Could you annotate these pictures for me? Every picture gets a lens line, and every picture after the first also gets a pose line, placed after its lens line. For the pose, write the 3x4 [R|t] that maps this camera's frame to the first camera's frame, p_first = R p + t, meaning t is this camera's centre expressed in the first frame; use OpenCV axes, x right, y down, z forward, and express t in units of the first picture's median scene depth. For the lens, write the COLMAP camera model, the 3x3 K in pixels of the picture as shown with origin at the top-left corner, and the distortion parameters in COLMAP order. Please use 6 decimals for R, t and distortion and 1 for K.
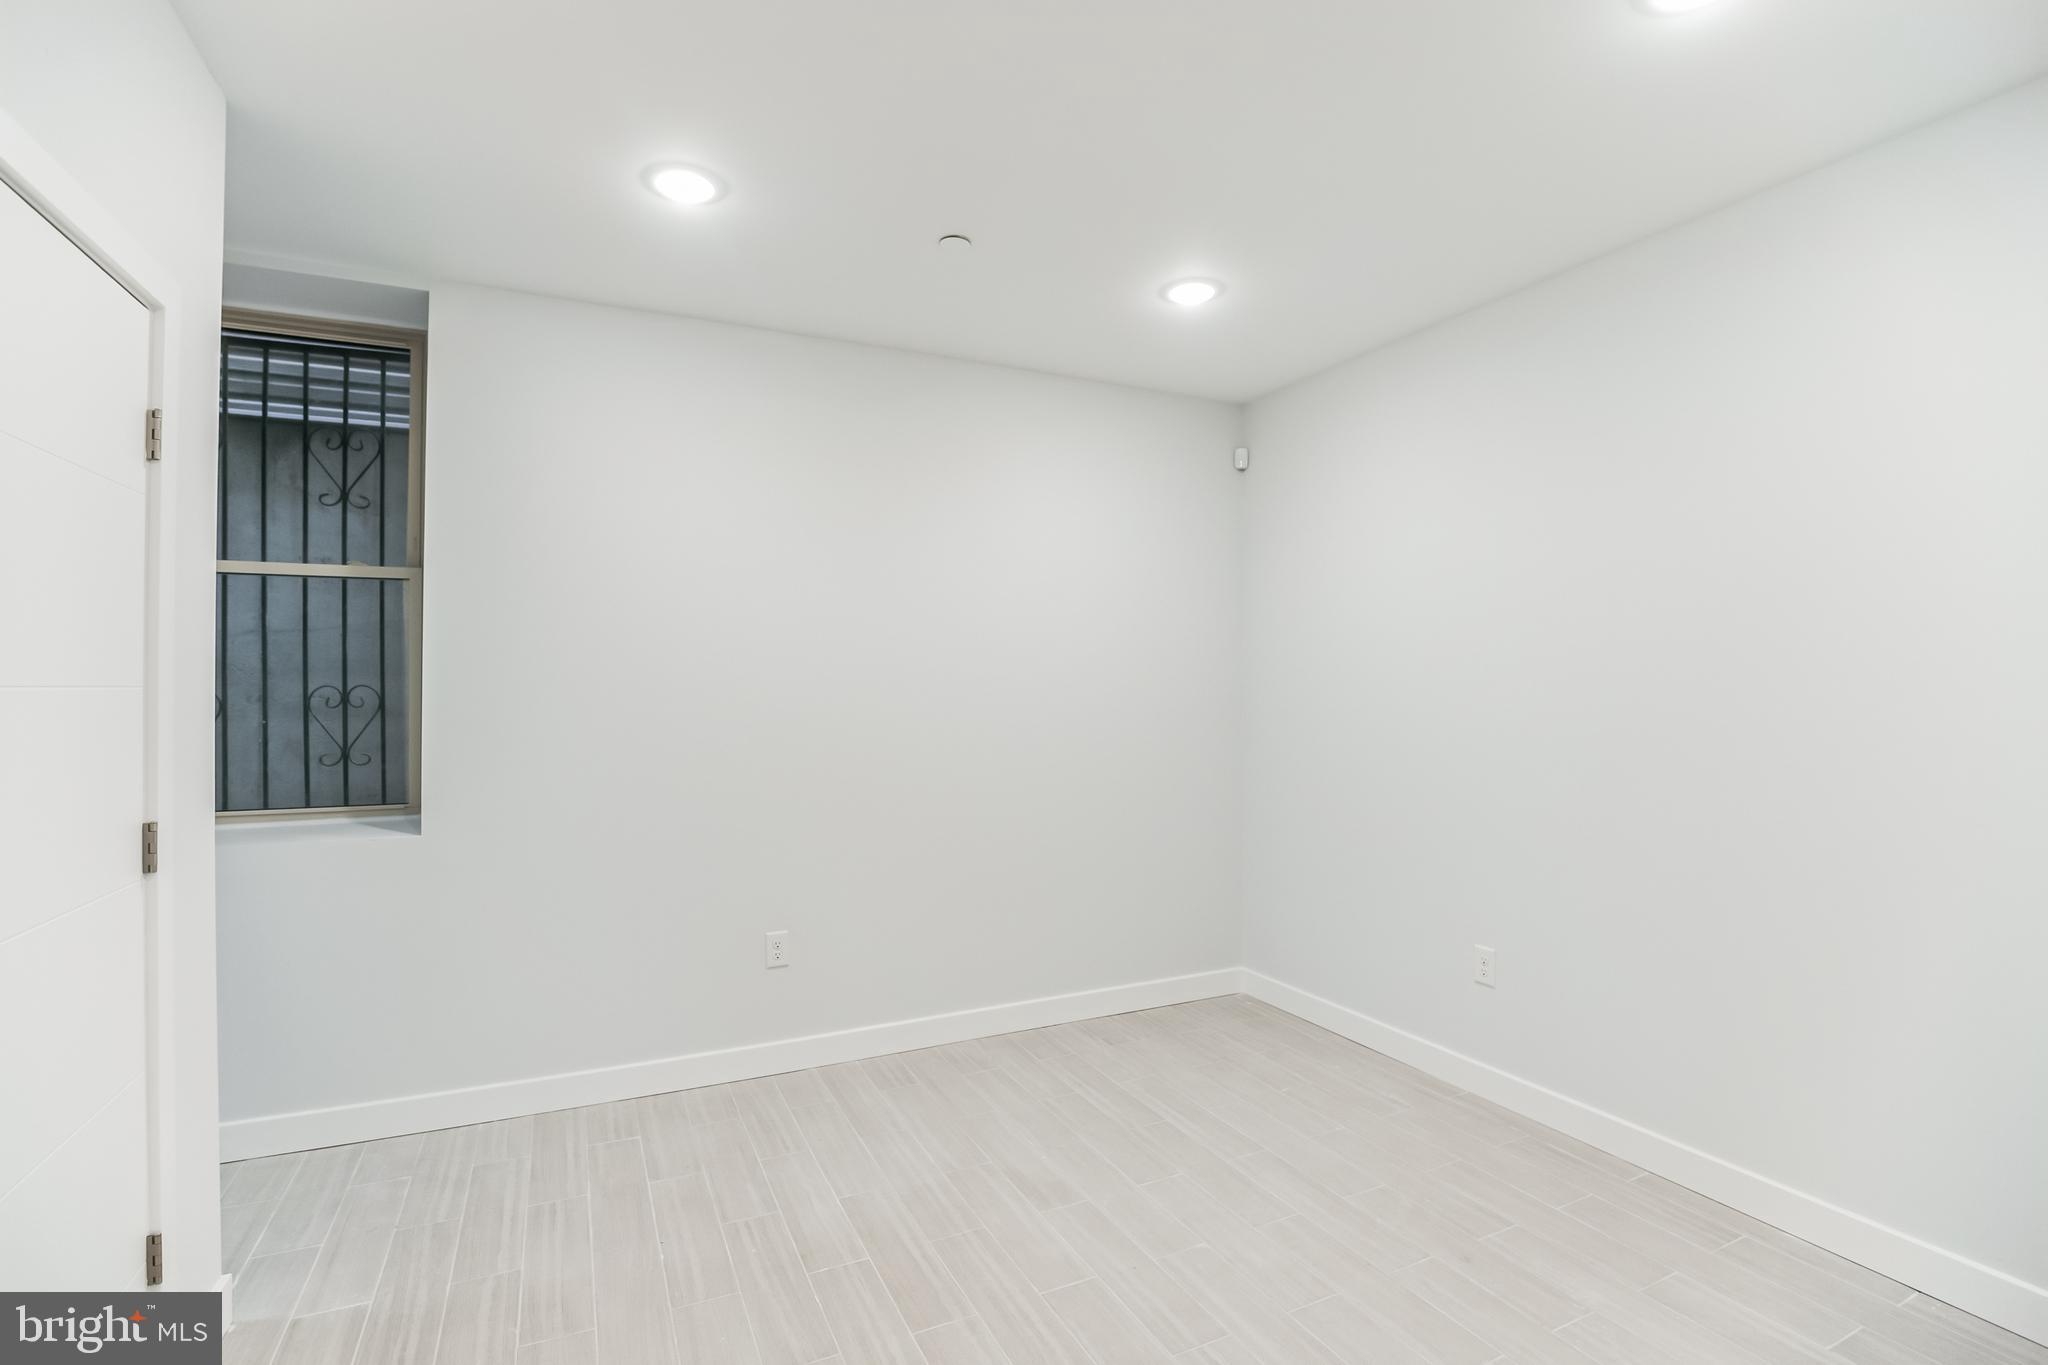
lens RADIAL K [[999.4, 0, 1022.7], [0, 999.4, 677.9], [0, 0, 1]] dist [-0.000809, 0.000212]
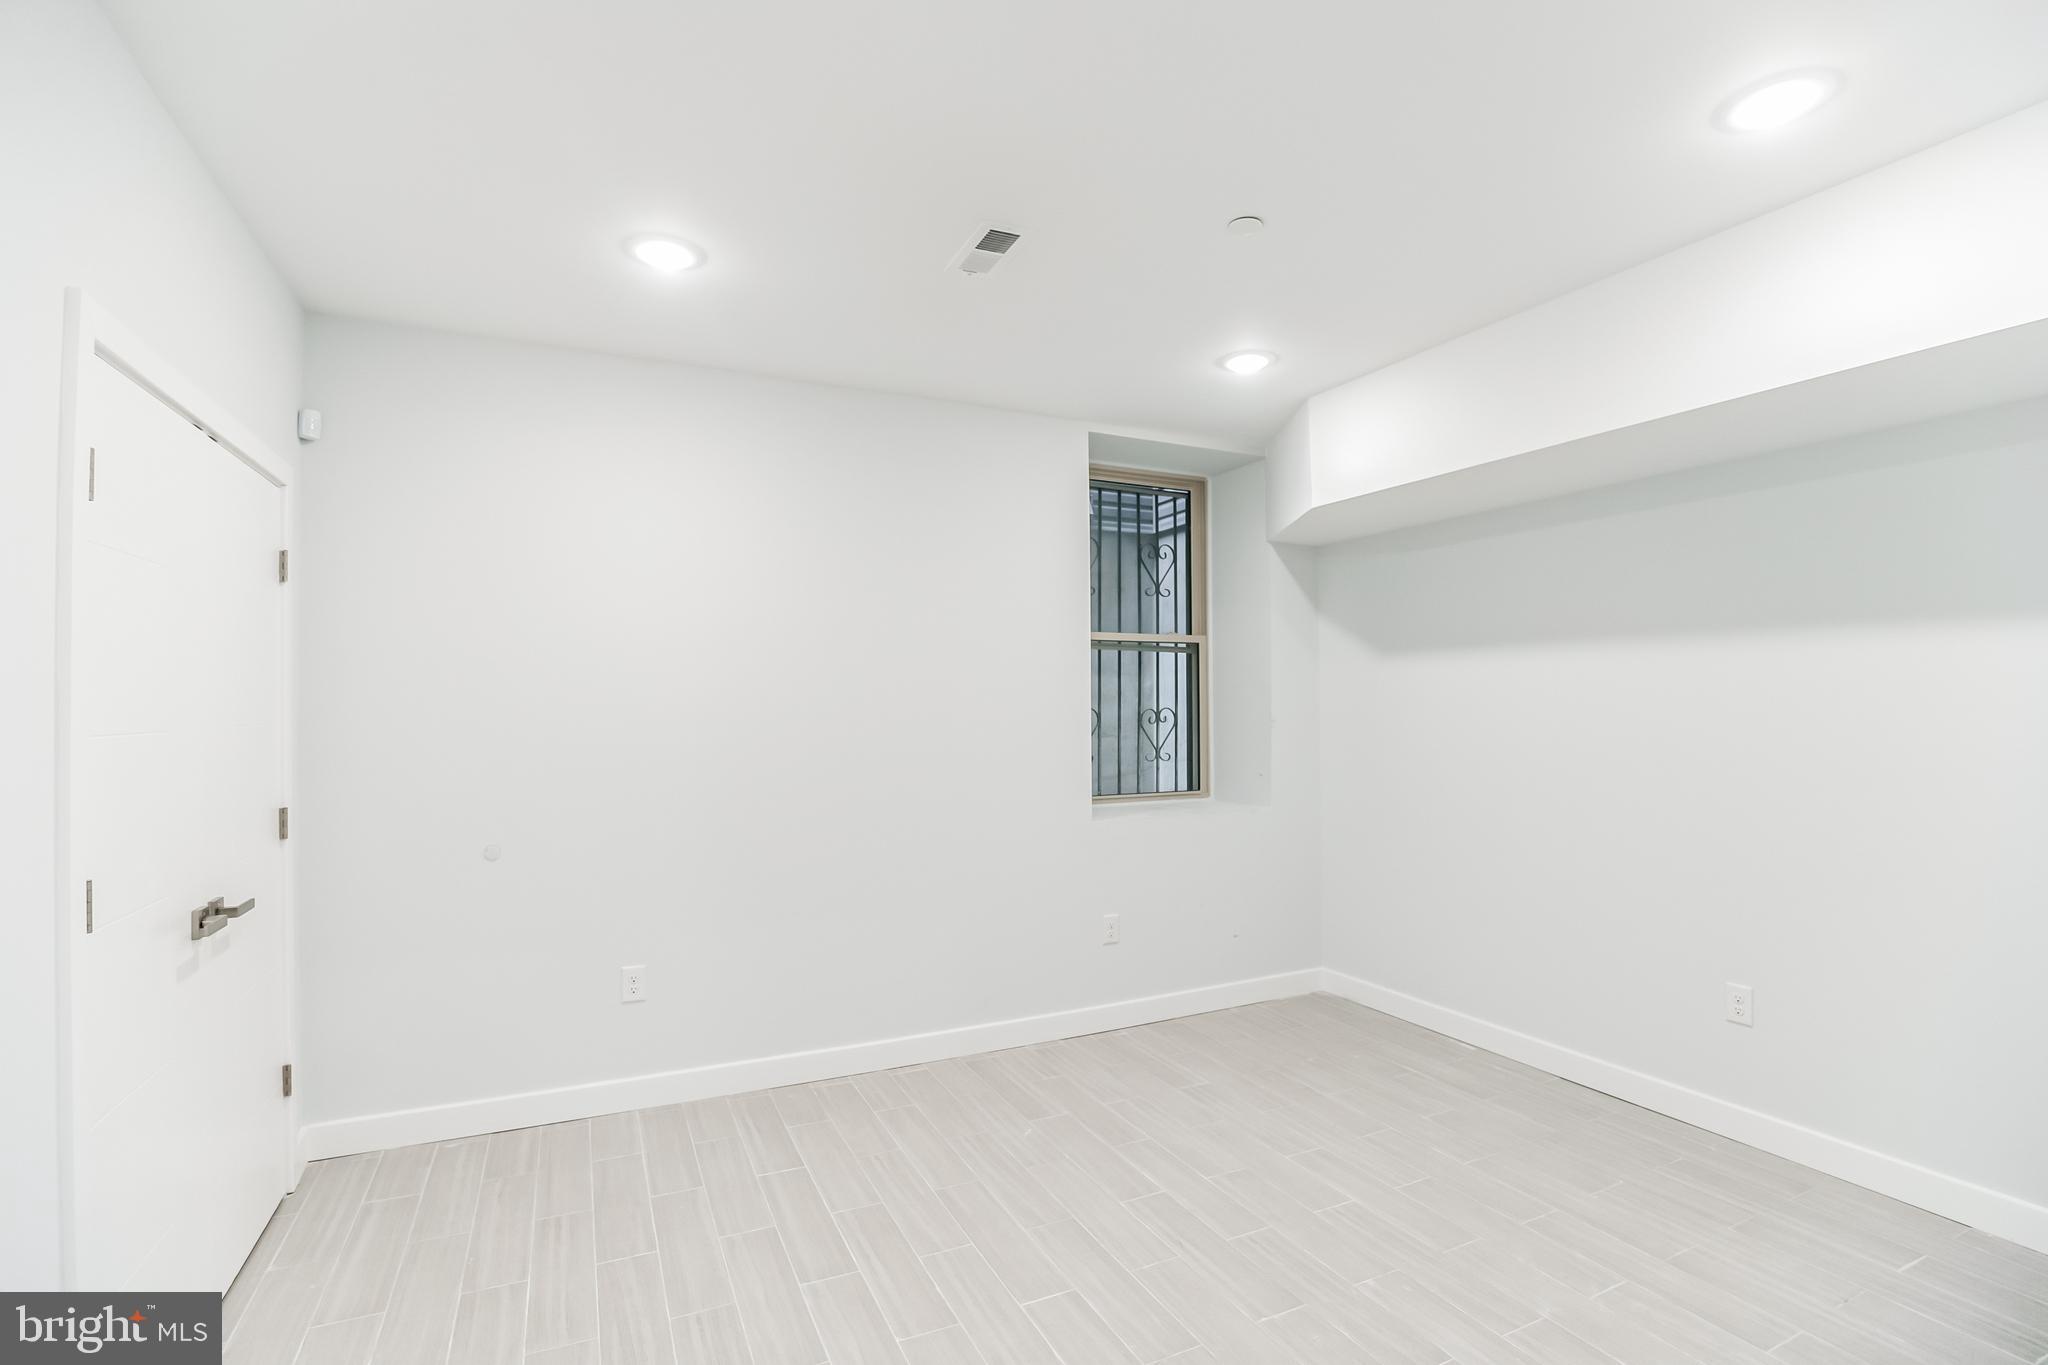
lens RADIAL K [[953.3, 0, 1021.9], [0, 953.3, 684.3], [0, 0, 1]] dist [-0.000070, 0.000084]
pose [[0.999796, 0.003271, 0.019910, -0.193229], [-0.002774, 0.999685, -0.024944, -0.000180], [-0.019985, 0.024884, 0.999491, -0.090790]]
